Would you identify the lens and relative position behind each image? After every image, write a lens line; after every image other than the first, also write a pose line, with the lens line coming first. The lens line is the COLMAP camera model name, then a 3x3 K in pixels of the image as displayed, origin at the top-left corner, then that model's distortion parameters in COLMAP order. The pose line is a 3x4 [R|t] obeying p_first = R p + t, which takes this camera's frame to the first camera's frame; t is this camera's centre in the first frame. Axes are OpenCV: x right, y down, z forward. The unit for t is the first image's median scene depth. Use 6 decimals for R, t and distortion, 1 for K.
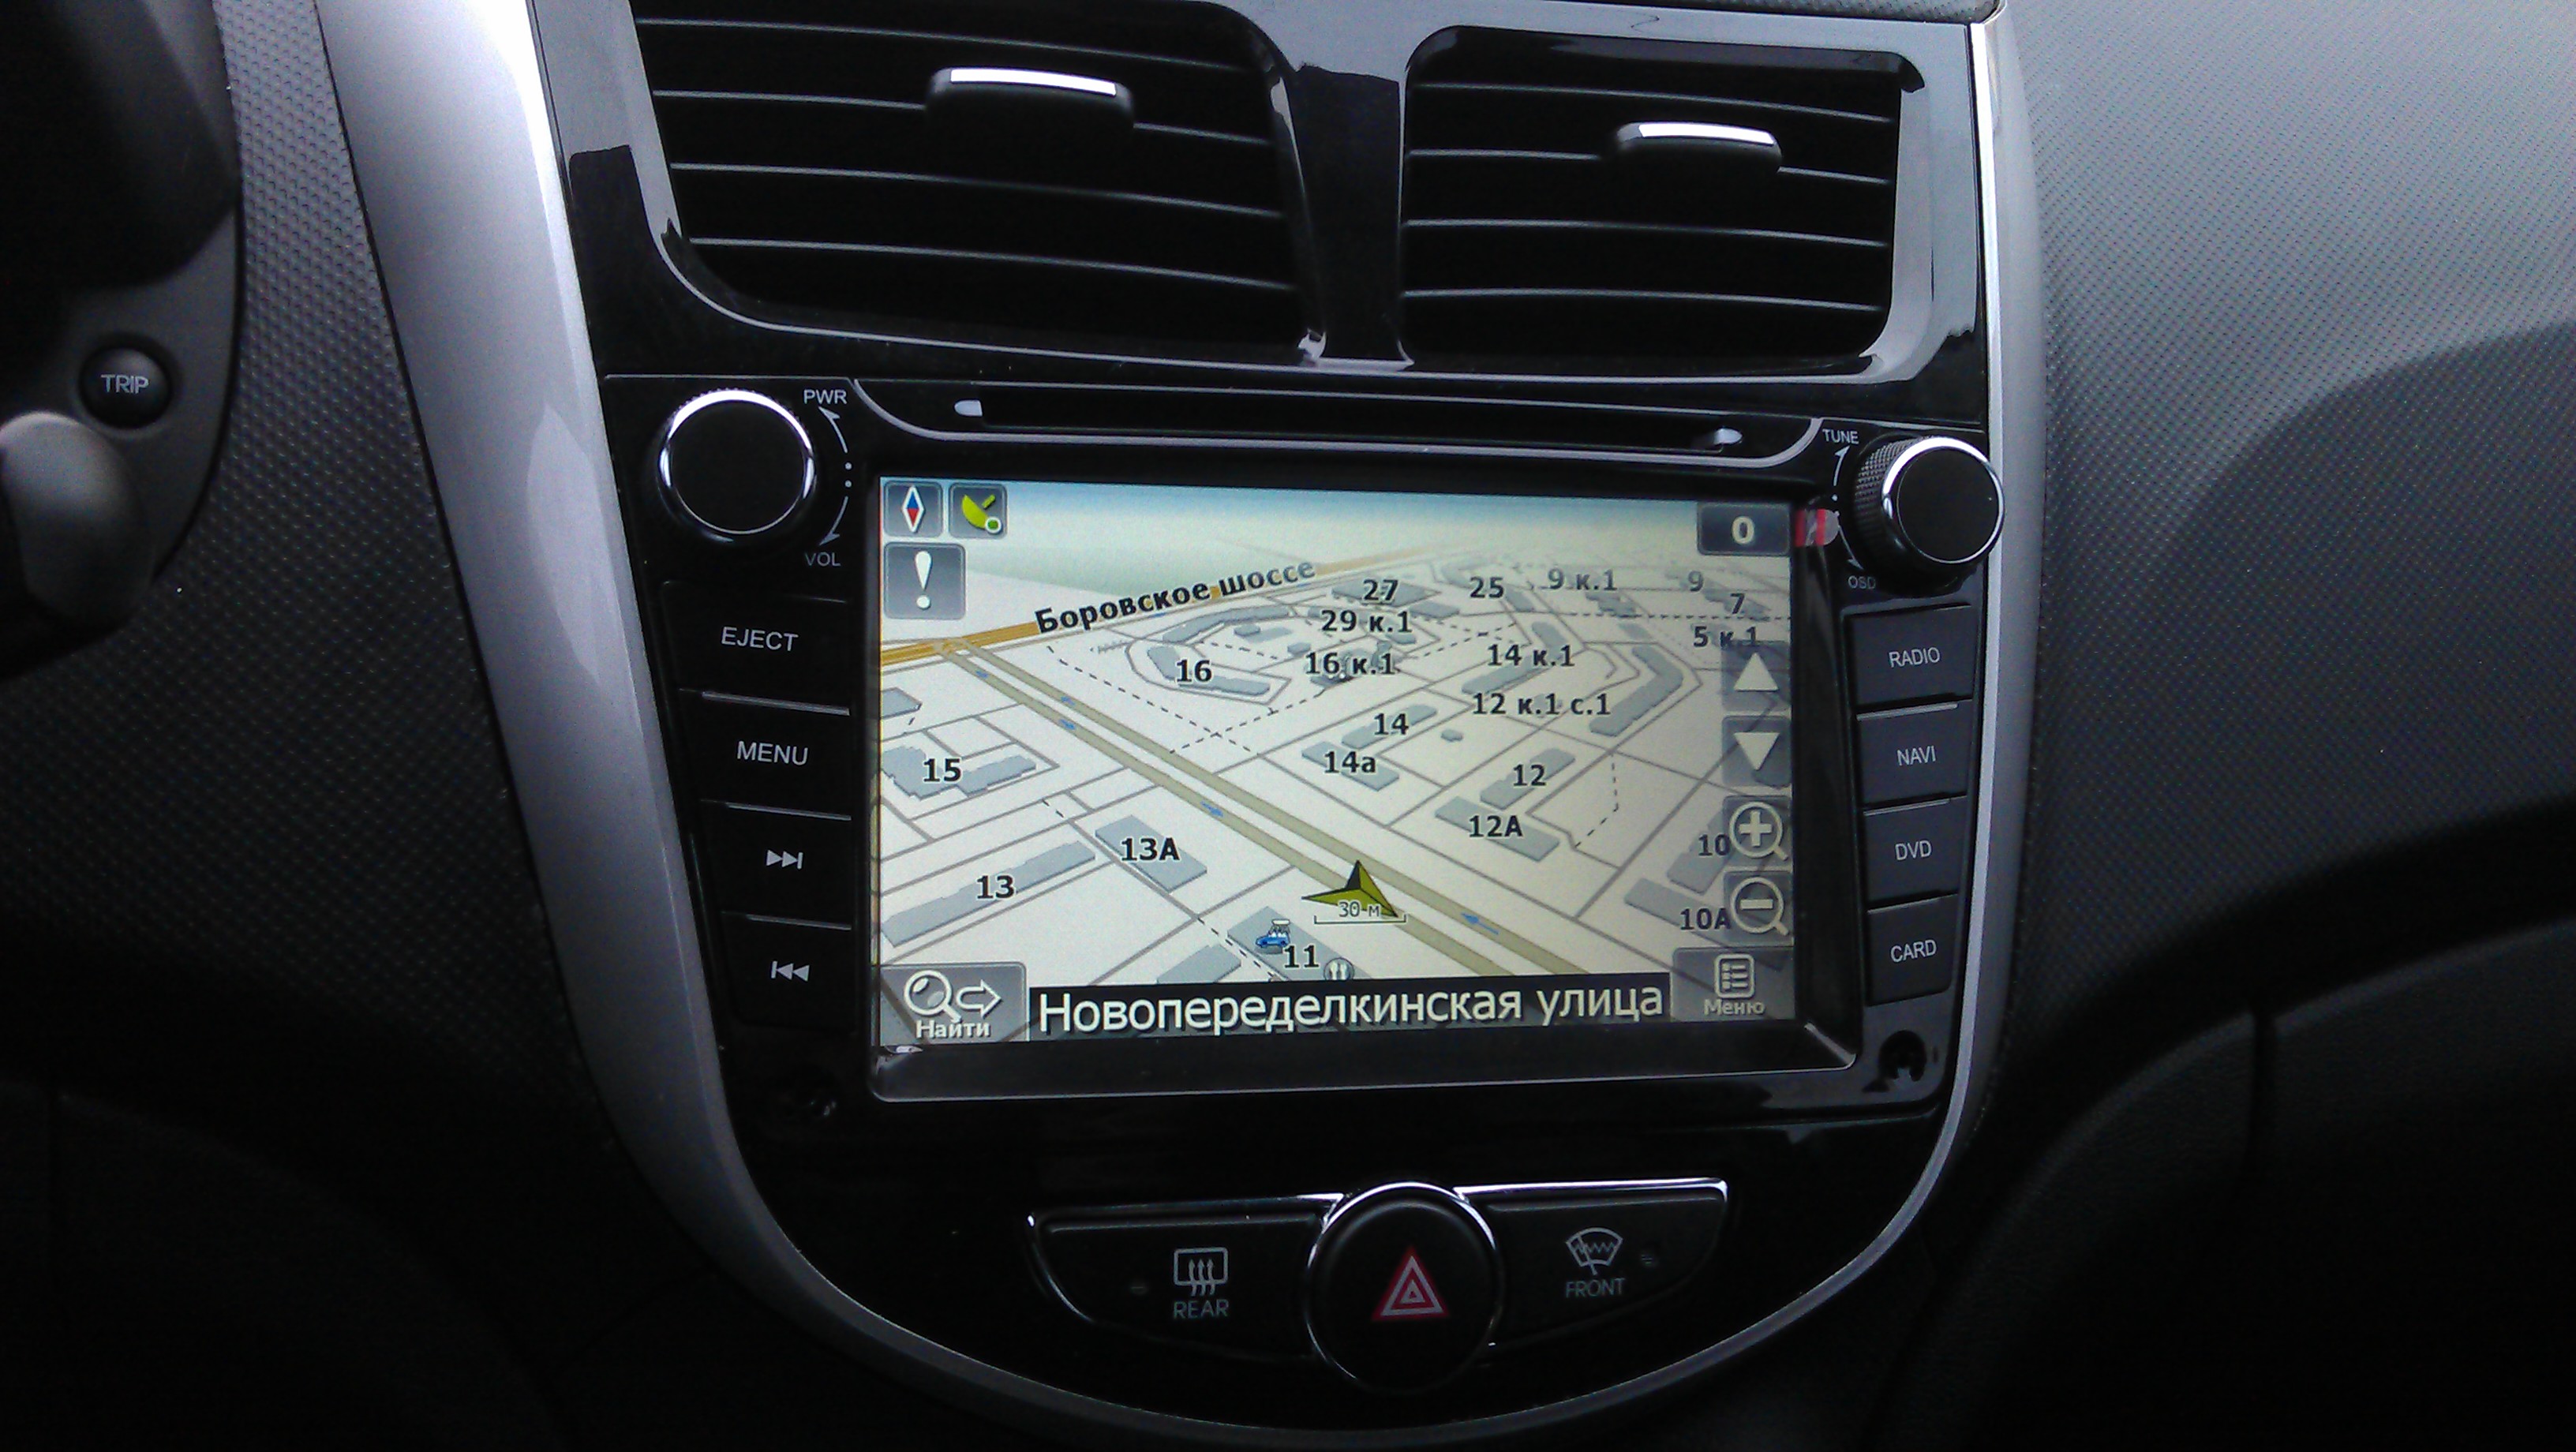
lens RADIAL K [[2654.3, 0, 1279.5], [0, 2654.3, 727.8], [0, 0, 1]] dist [0.129731, -0.504037]
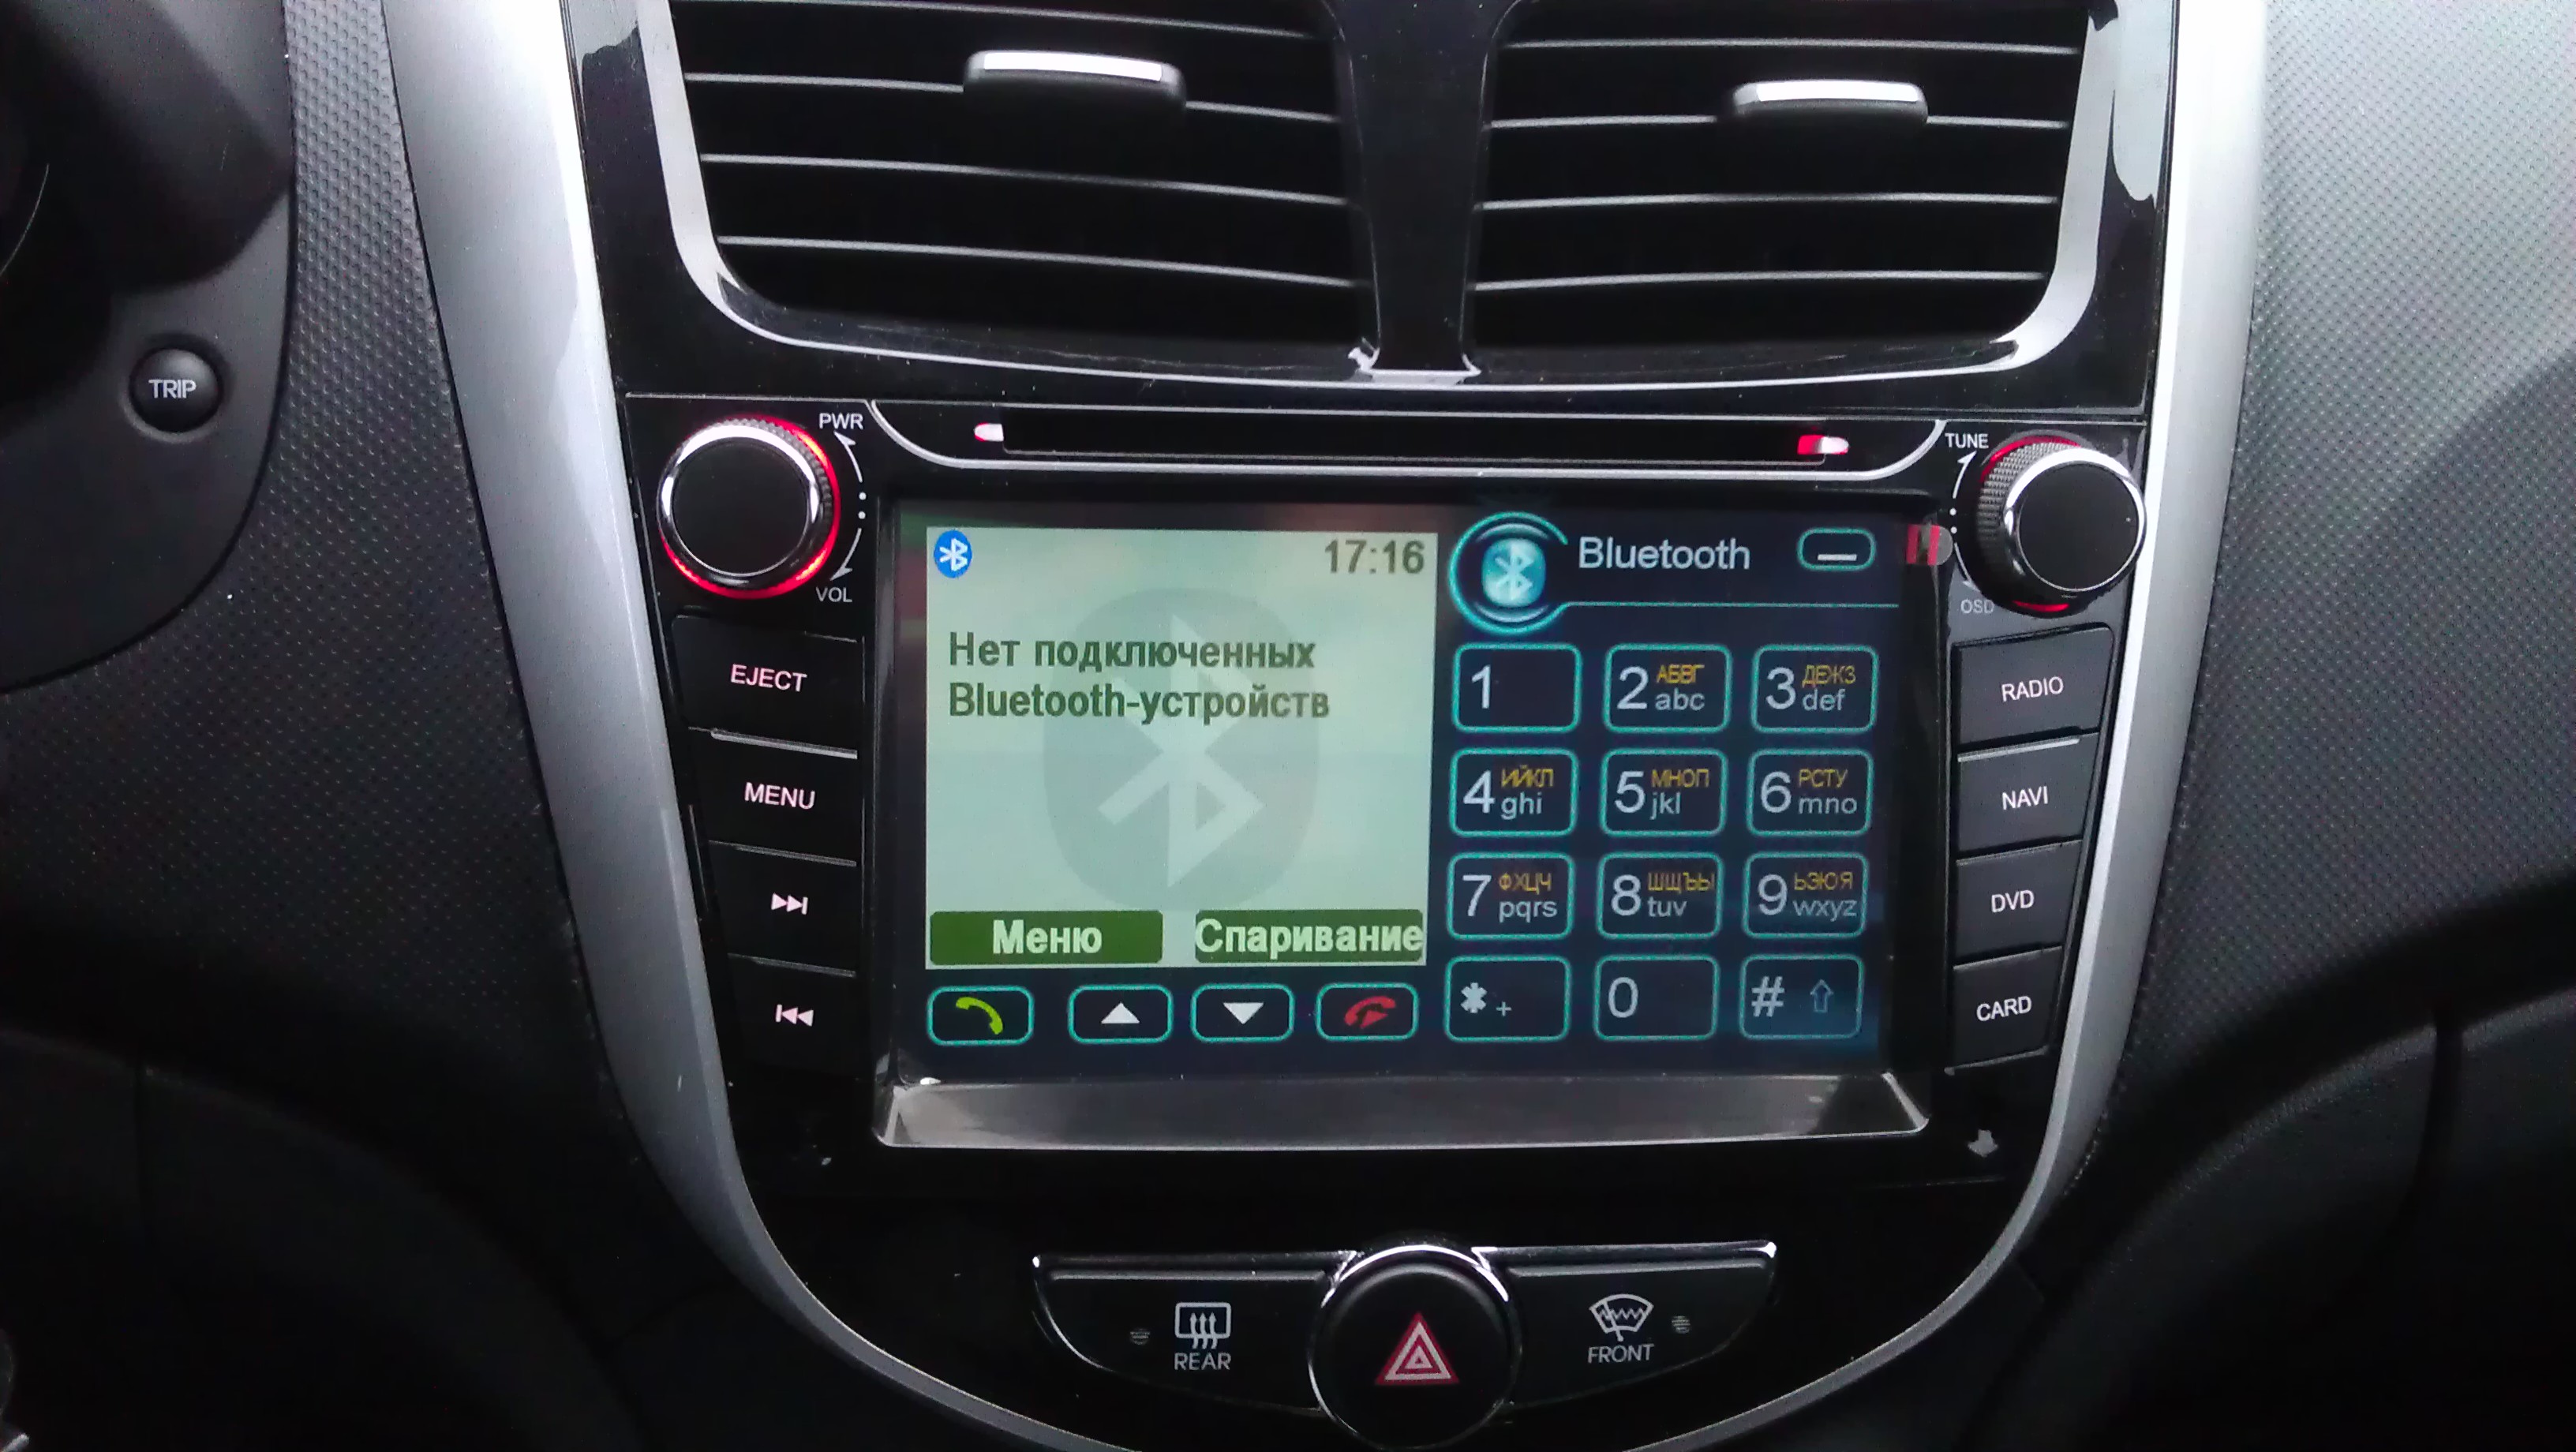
lens RADIAL K [[2654.3, 0, 1279.5], [0, 2654.3, 727.8], [0, 0, 1]] dist [0.129731, -0.504037]
pose [[0.986274, 0.043725, -0.159220, 0.142158], [-0.018777, 0.987745, 0.154943, -0.164377], [0.164043, -0.149827, 0.975009, 0.068626]]
